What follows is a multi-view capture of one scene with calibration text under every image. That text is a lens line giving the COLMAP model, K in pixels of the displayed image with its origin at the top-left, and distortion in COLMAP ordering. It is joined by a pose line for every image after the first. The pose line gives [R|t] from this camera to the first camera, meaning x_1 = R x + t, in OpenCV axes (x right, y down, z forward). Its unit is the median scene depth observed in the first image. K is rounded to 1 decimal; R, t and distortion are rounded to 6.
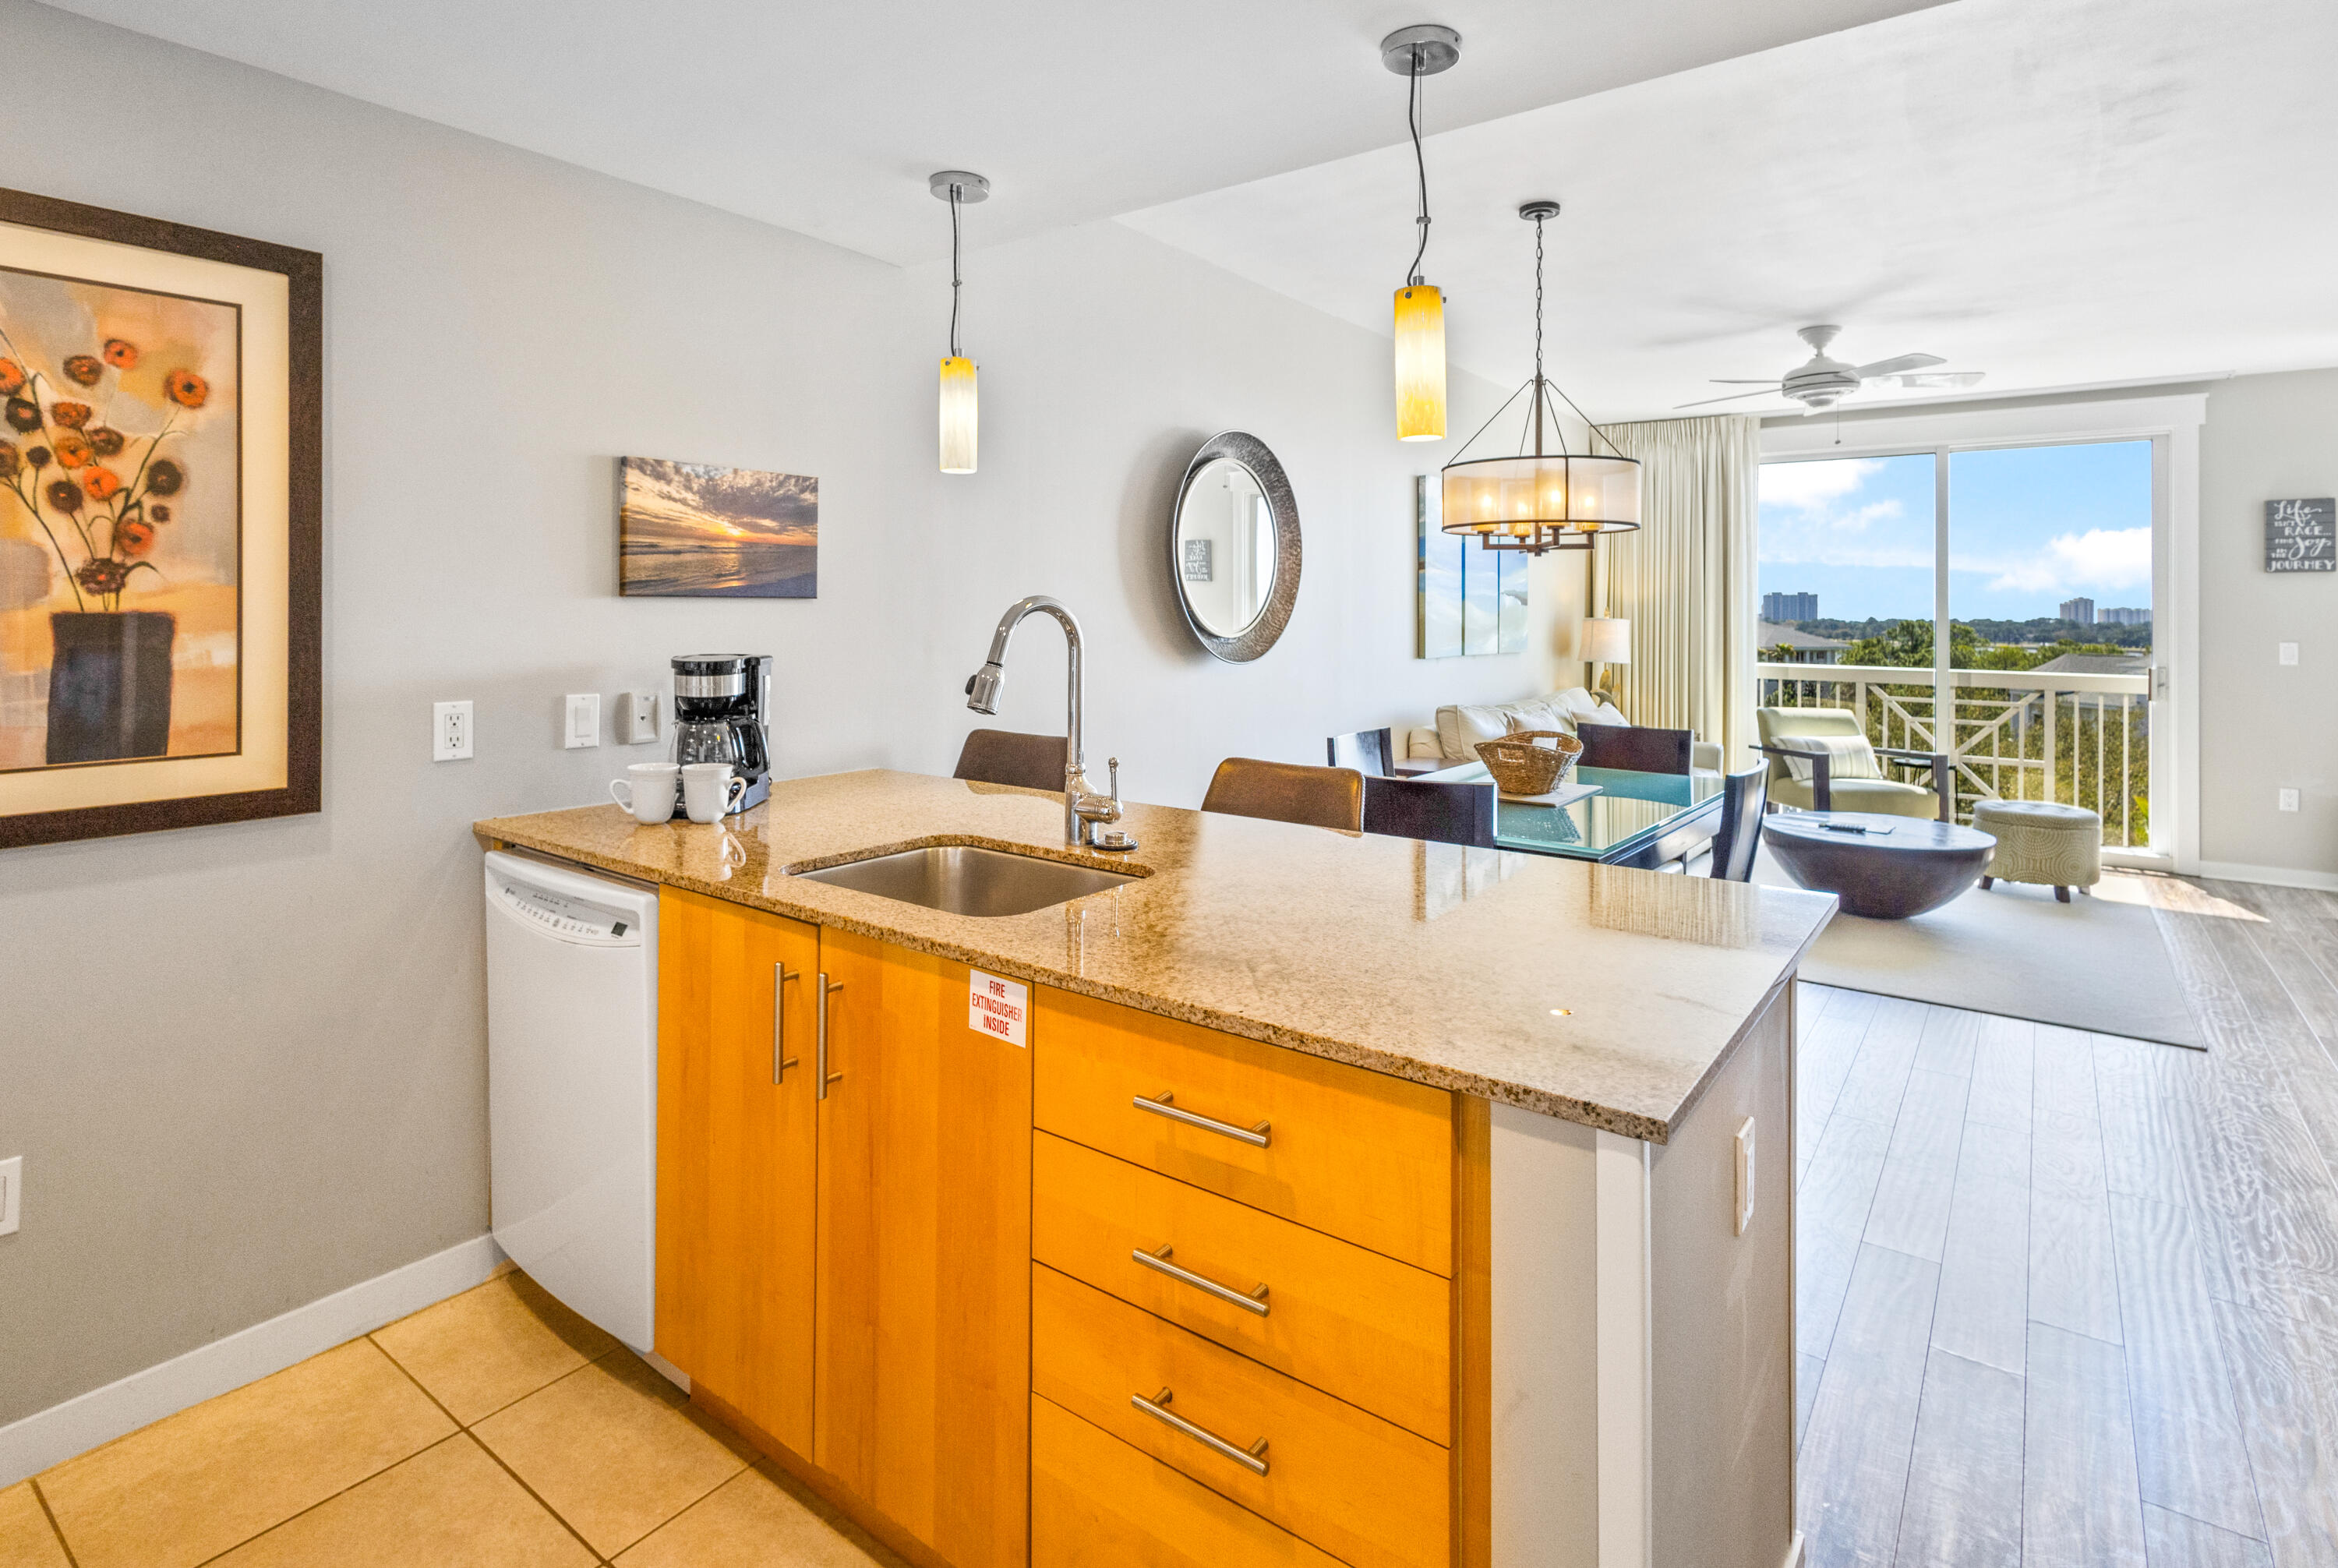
lens RADIAL K [[1121.8, 0, 1168.5], [0, 1121.8, 600.6], [0, 0, 1]] dist [0.000645, 0.000080]
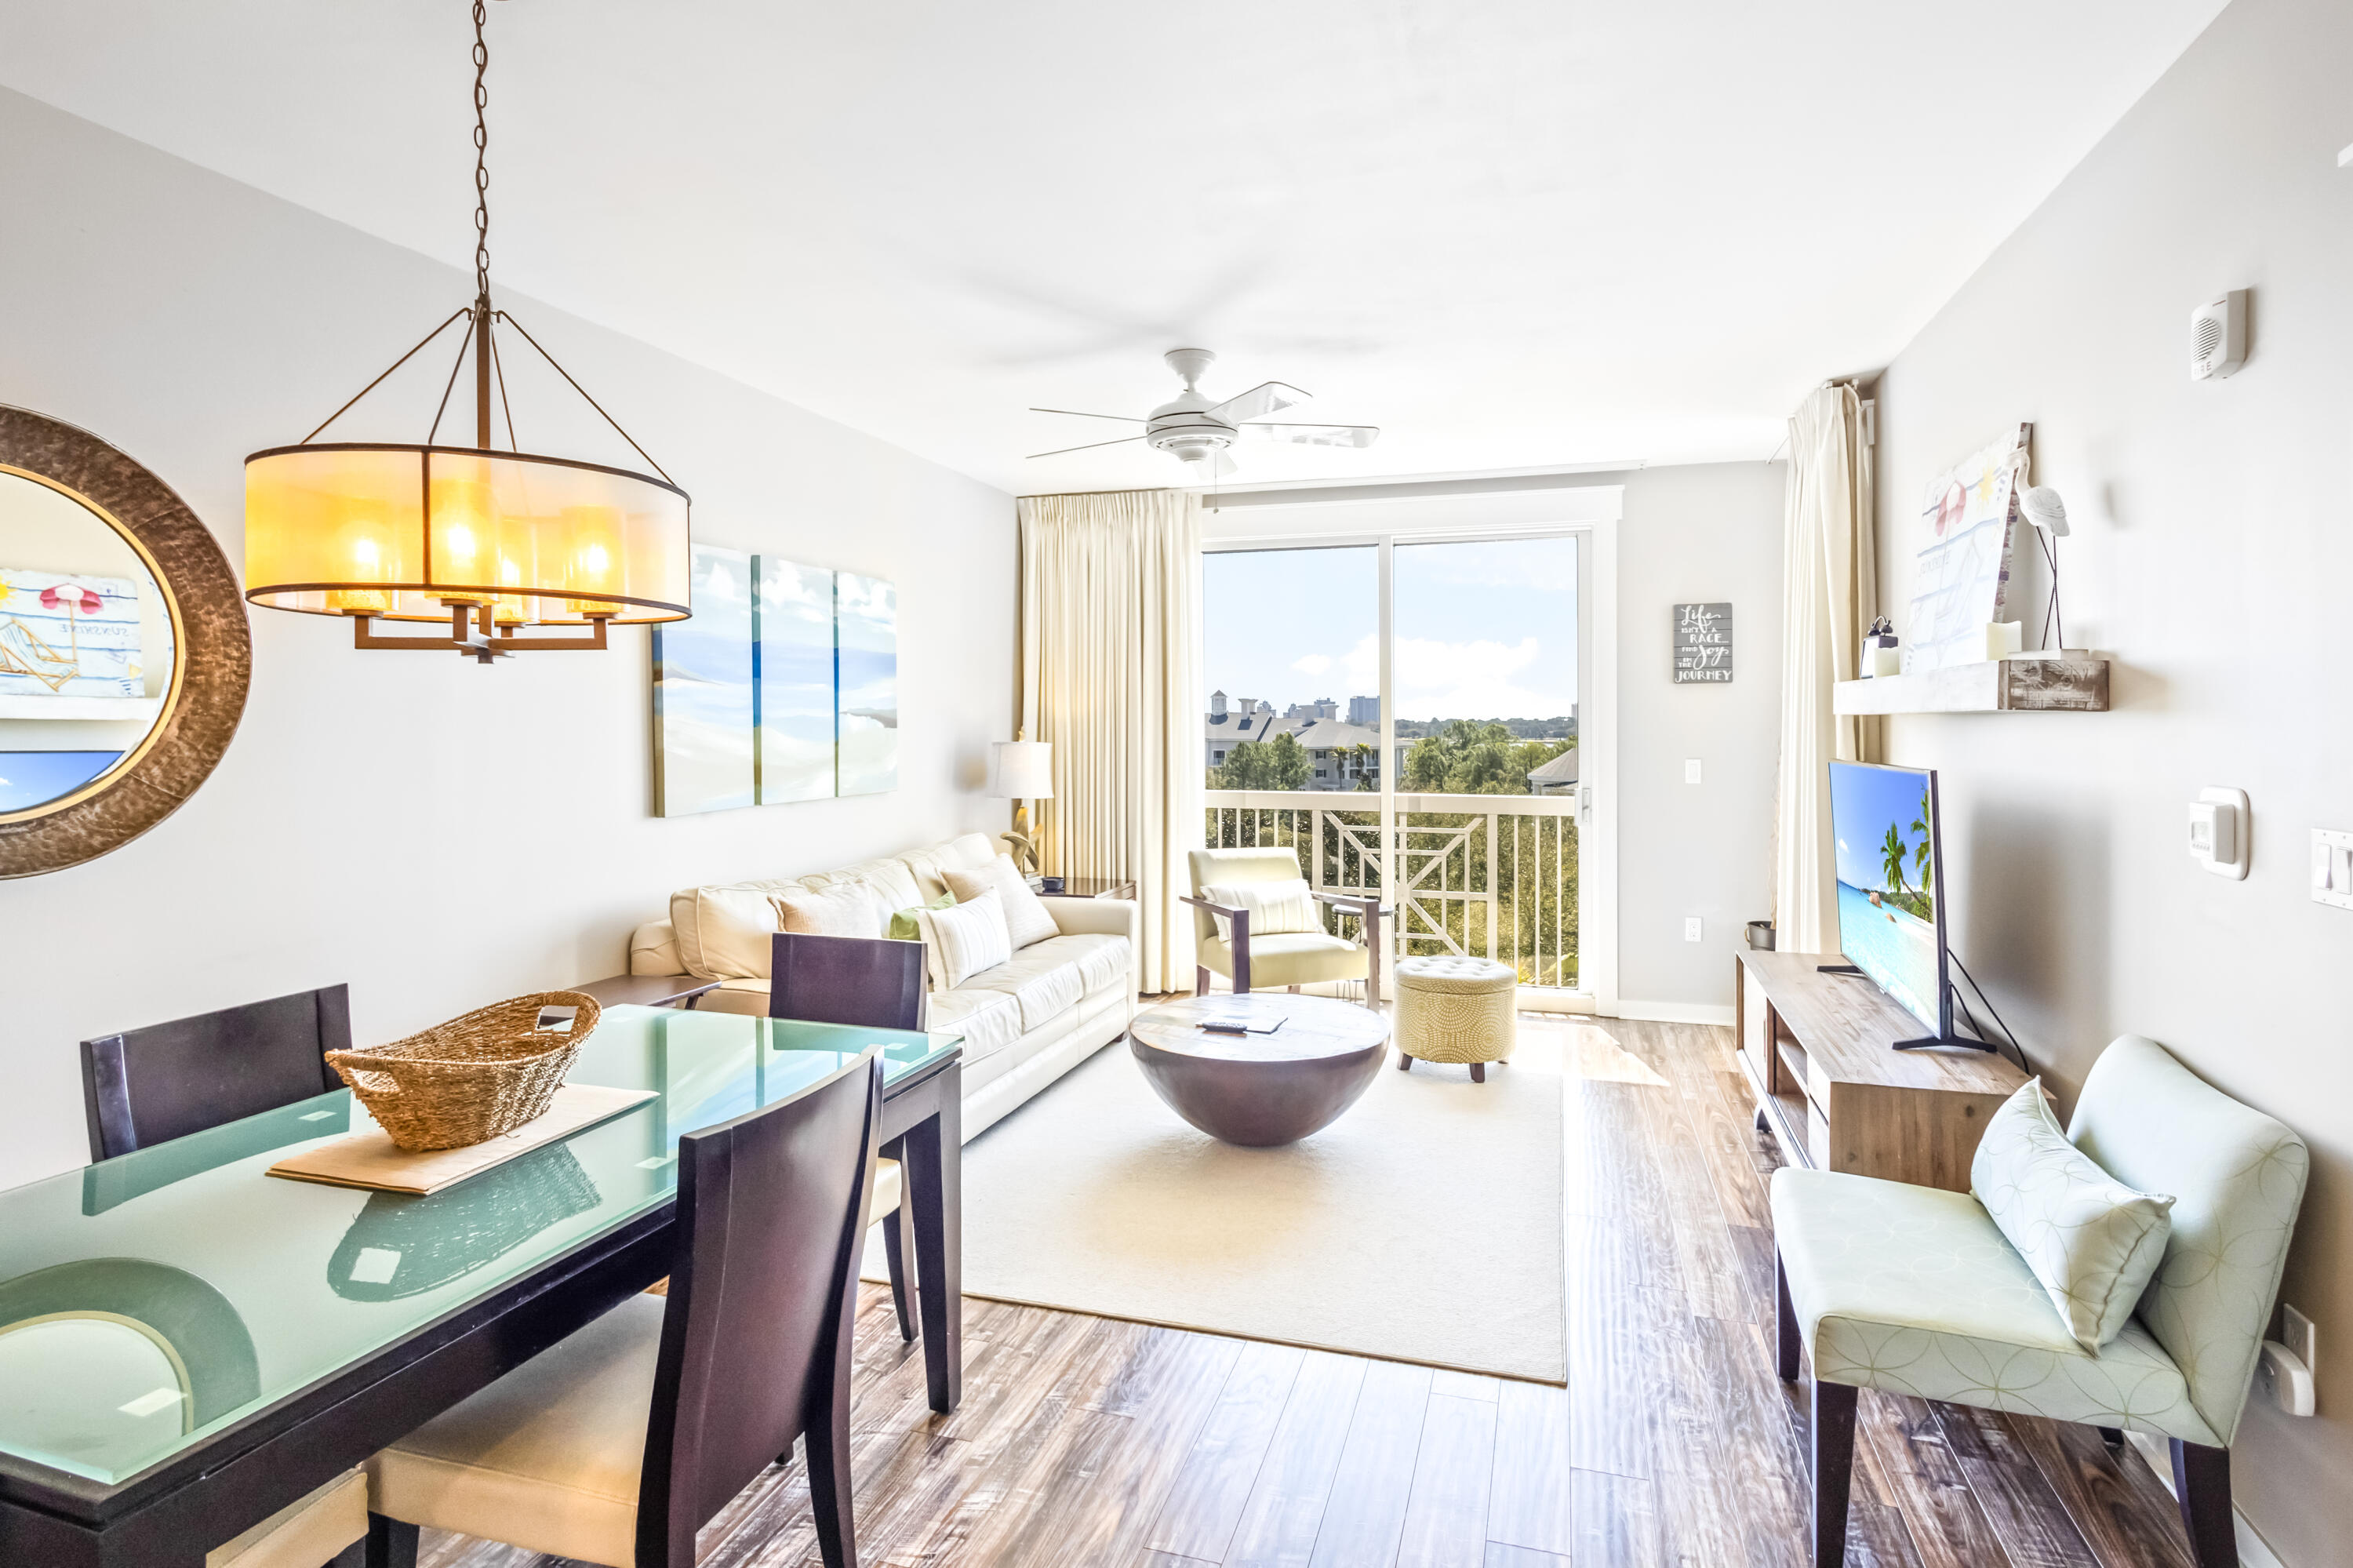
lens RADIAL K [[1188.4, 0, 1214.6], [0, 1188.4, 726.4], [0, 0, 1]] dist [0.009323, -0.000066]
pose [[0.928199, -0.015186, 0.371774, 0.255684], [0.009202, 0.999798, 0.017865, -0.010370], [-0.371970, -0.013161, 0.928151, 0.226361]]
